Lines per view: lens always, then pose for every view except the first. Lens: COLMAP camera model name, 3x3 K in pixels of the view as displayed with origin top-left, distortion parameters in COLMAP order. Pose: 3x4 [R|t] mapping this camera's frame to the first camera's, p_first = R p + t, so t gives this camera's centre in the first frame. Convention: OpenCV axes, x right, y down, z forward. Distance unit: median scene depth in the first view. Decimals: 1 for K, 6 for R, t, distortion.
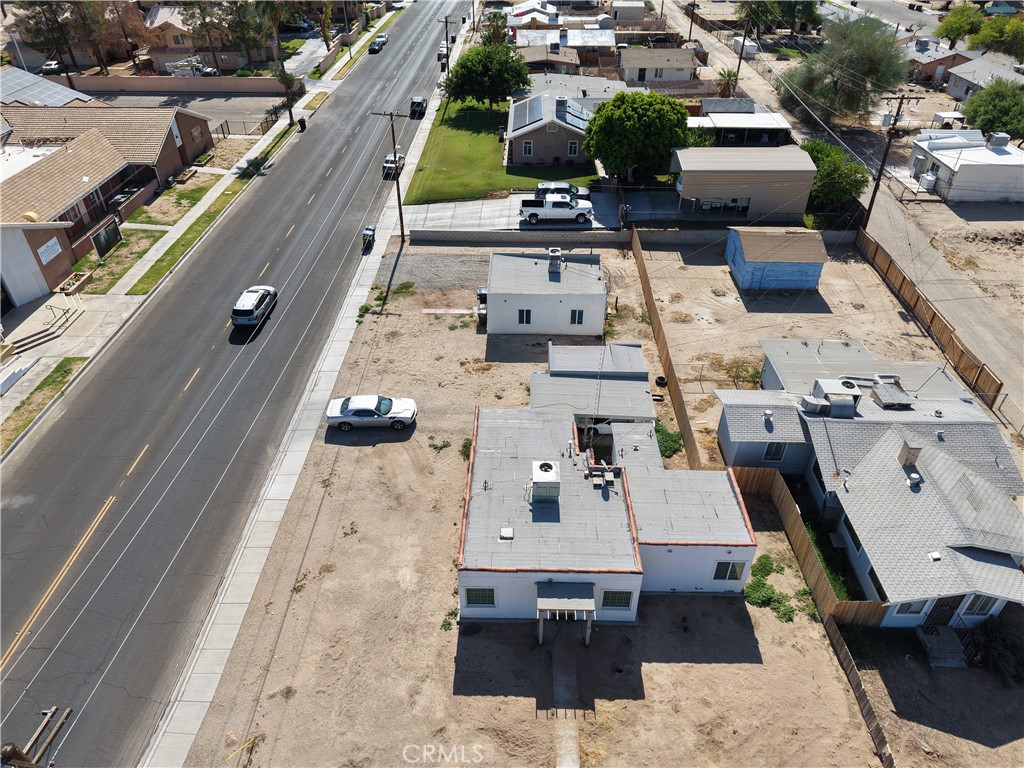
lens RADIAL K [[689.3, 0, 512.0], [0, 689.3, 380.2], [0, 0, 1]] dist [0.011543, -0.004160]
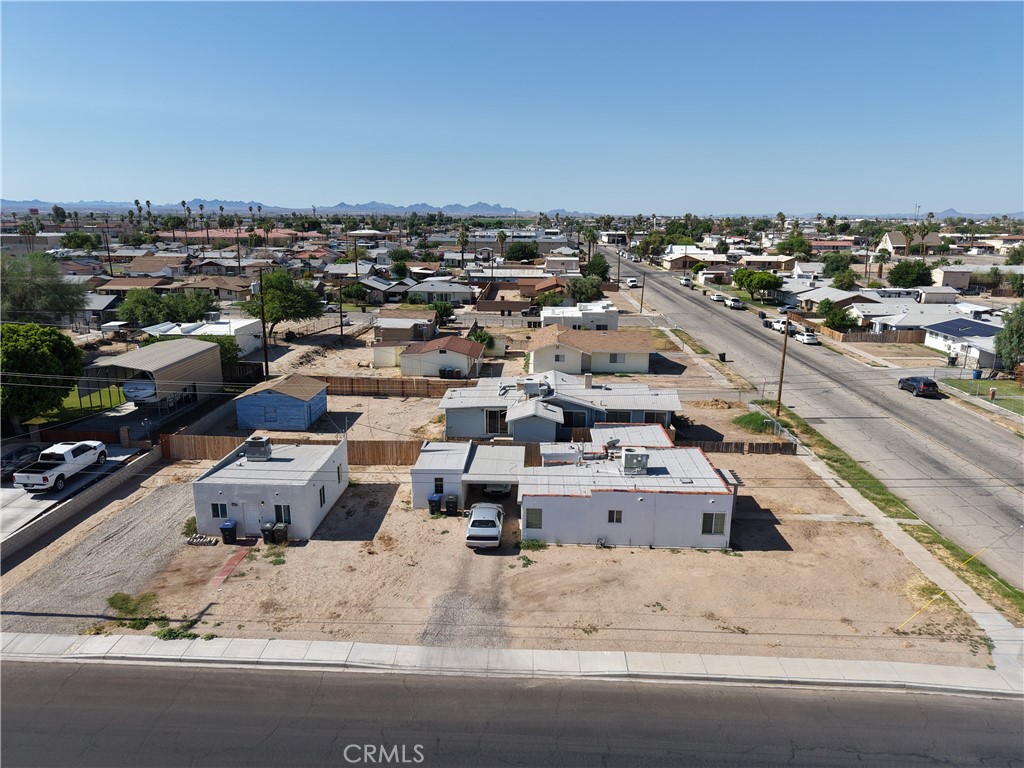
lens RADIAL K [[689.3, 0, 512.5], [0, 689.3, 384.8], [0, 0, 1]] dist [0.011543, -0.004160]
pose [[0.012596, -0.237832, 0.971225, -0.694517], [0.586554, 0.788392, 0.185454, -0.199819], [-0.809812, 0.567340, 0.149432, 0.545259]]
